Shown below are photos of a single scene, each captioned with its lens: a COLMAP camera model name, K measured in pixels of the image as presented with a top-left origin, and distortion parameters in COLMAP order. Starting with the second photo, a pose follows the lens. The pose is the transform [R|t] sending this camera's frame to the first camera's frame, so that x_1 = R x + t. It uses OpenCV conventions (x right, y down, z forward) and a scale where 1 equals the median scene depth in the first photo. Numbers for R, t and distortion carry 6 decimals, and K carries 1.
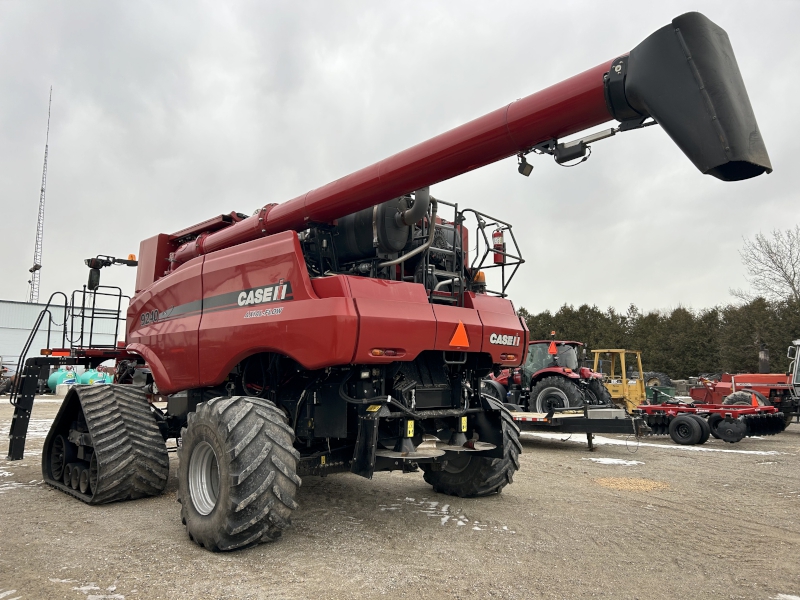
lens RADIAL K [[600.9, 0, 401.2], [0, 600.9, 304.6], [0, 0, 1]] dist [0.025994, -0.012831]
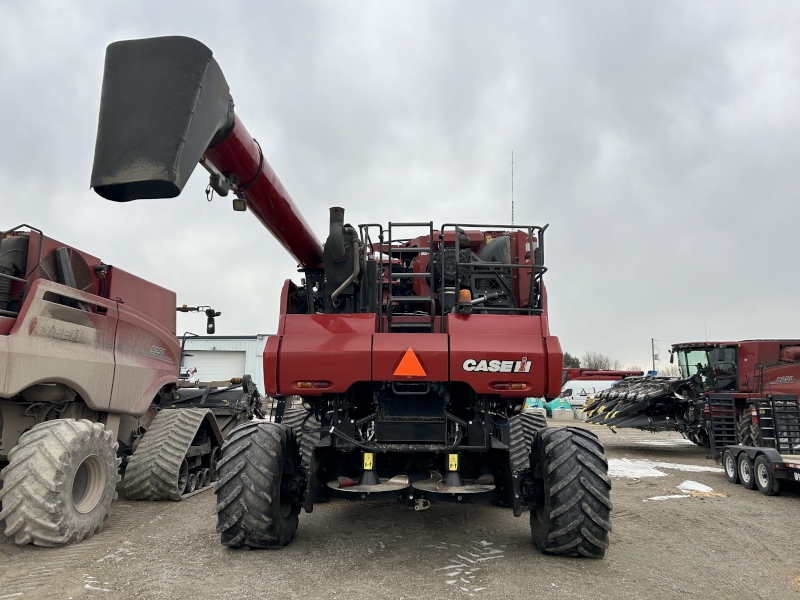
lens RADIAL K [[600.9, 0, 398.6], [0, 600.9, 298.5], [0, 0, 1]] dist [0.025994, -0.012831]
pose [[0.676333, -0.116542, -0.727318, 0.786878], [0.078399, 0.993185, -0.086240, 0.029748], [0.732412, 0.001306, 0.680860, 0.356591]]
